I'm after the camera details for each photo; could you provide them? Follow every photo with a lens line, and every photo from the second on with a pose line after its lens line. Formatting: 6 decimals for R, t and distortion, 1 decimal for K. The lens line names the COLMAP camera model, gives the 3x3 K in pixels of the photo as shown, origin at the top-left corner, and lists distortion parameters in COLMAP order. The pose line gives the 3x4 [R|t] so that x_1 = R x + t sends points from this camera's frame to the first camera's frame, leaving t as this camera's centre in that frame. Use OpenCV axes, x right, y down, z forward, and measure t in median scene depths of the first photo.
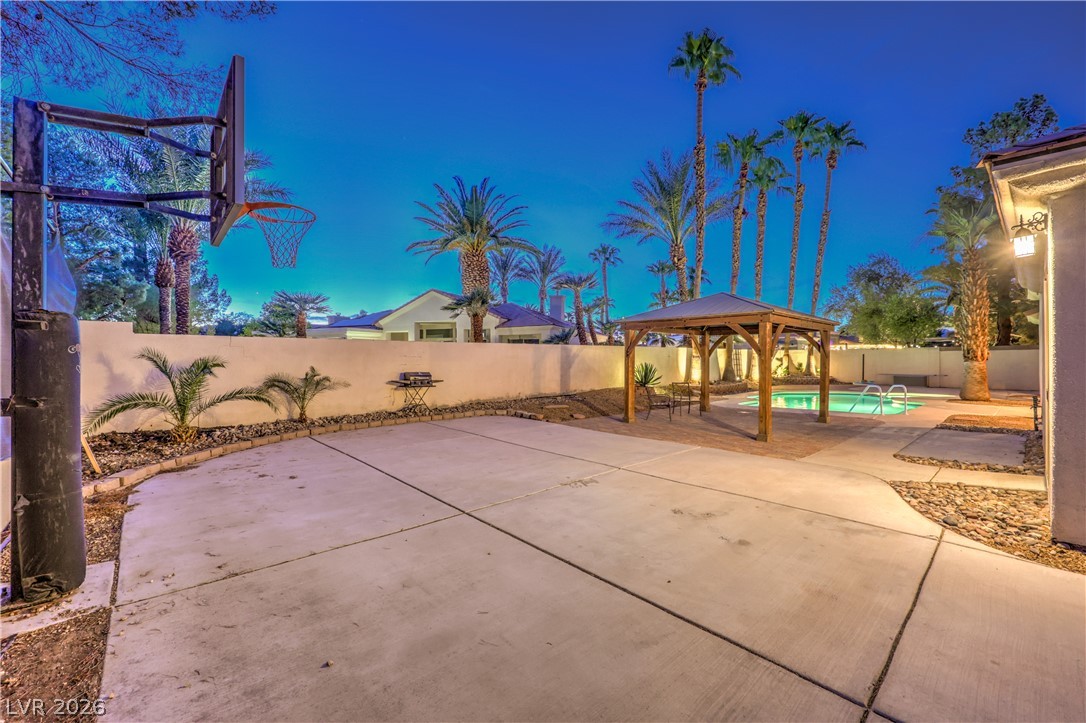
lens RADIAL K [[440.5, 0, 554.0], [0, 440.5, 360.5], [0, 0, 1]] dist [0.001596, 0.000657]
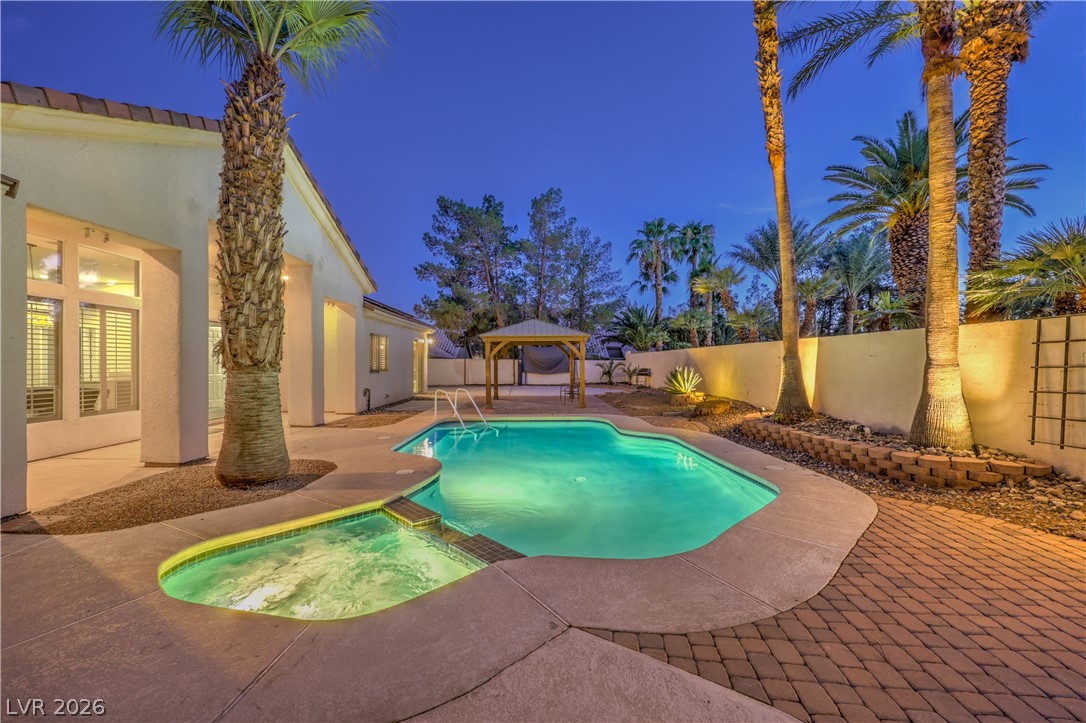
lens RADIAL K [[449.0, 0, 550.7], [0, 449.0, 373.2], [0, 0, 1]] dist [0.000095, 0.000139]
pose [[-0.651631, 0.020587, -0.758257, 1.533361], [-0.001939, 0.999583, 0.028805, -0.009725], [0.758534, 0.020241, -0.651319, 2.034758]]
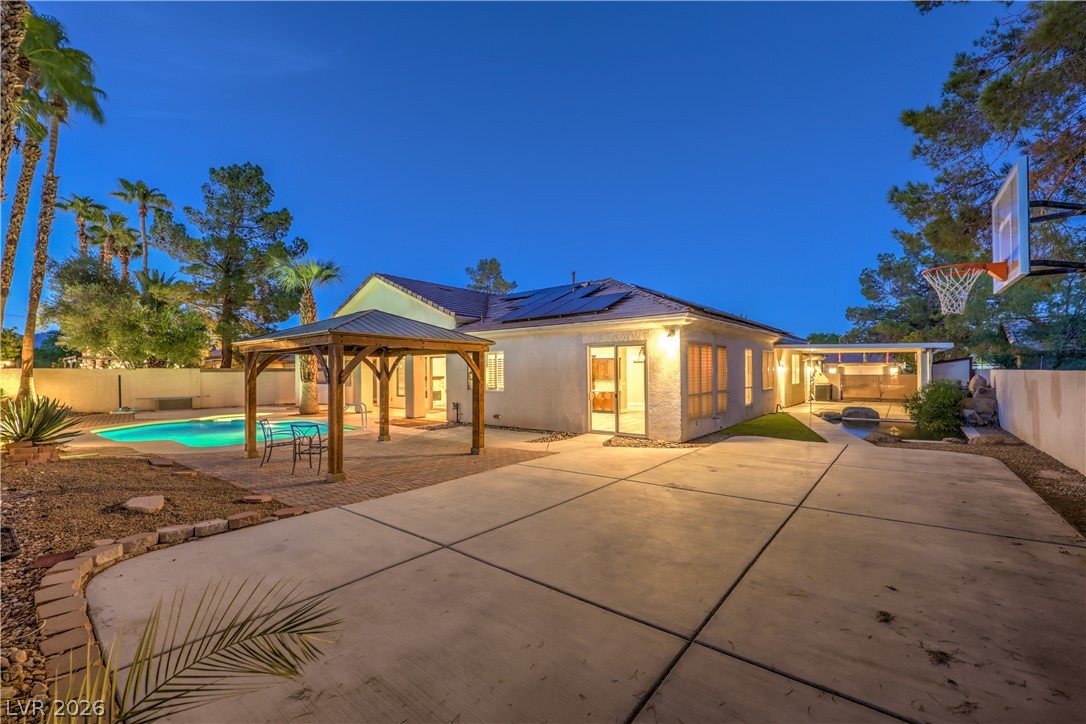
lens RADIAL K [[449.0, 0, 550.7], [0, 449.0, 373.7], [0, 0, 1]] dist [0.000095, 0.000139]
pose [[-0.164189, 0.002454, 0.986426, -0.553444], [0.010340, 0.999946, -0.000766, -0.019168], [-0.986375, 0.010074, -0.164206, 0.774543]]
